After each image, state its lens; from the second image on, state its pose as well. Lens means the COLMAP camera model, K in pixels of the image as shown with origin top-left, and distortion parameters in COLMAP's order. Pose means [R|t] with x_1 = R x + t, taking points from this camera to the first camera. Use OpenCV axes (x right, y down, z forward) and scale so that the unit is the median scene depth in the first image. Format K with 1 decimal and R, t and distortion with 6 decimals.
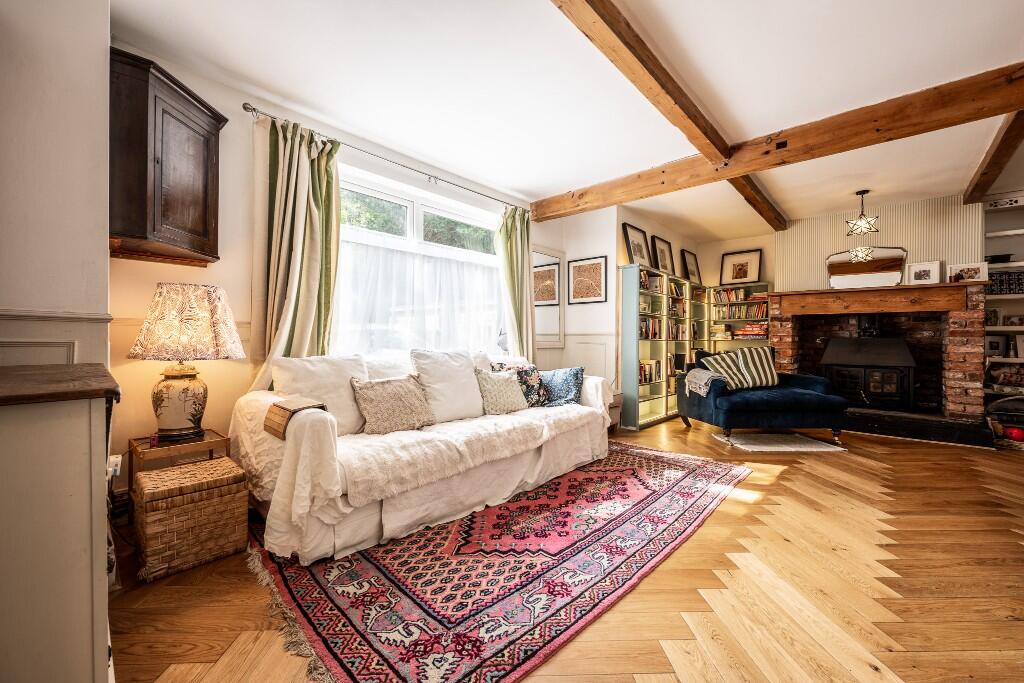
lens RADIAL K [[403.2, 0, 512.0], [0, 403.2, 341.5], [0, 0, 1]] dist [0.001471, 0.000237]
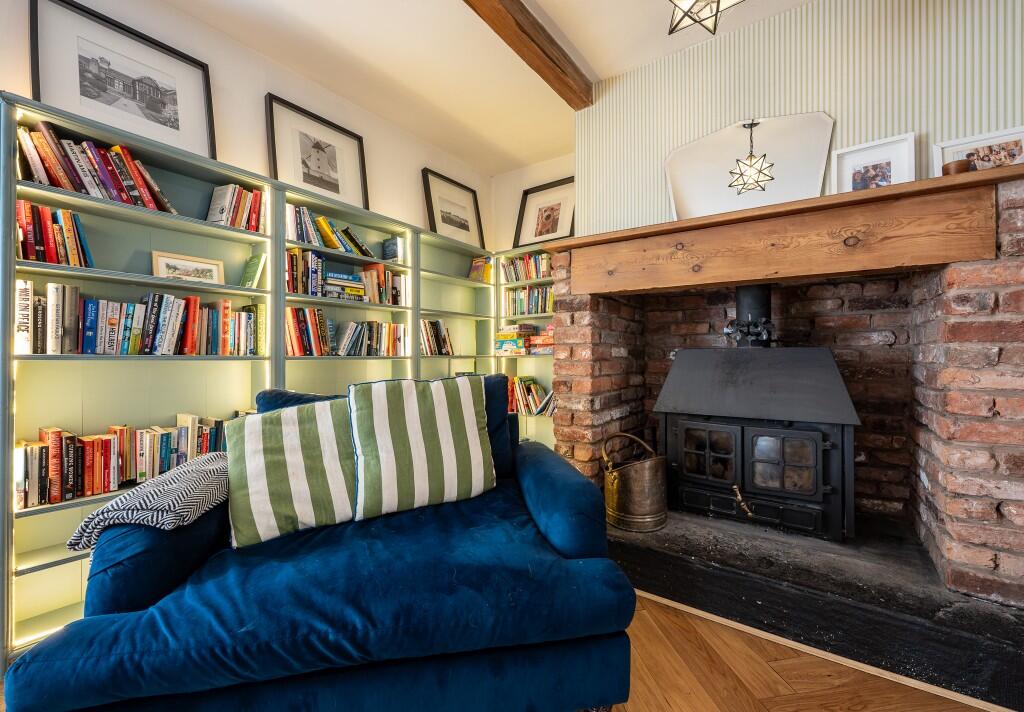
lens RADIAL K [[443.6, 0, 512.0], [0, 443.6, 356.0], [0, 0, 1]] dist [-0.001138, -0.000116]
pose [[0.990877, -0.007438, 0.134565, 0.577996], [0.008079, 0.999958, -0.004218, -0.001242], [-0.134528, 0.005266, 0.990896, 0.586304]]
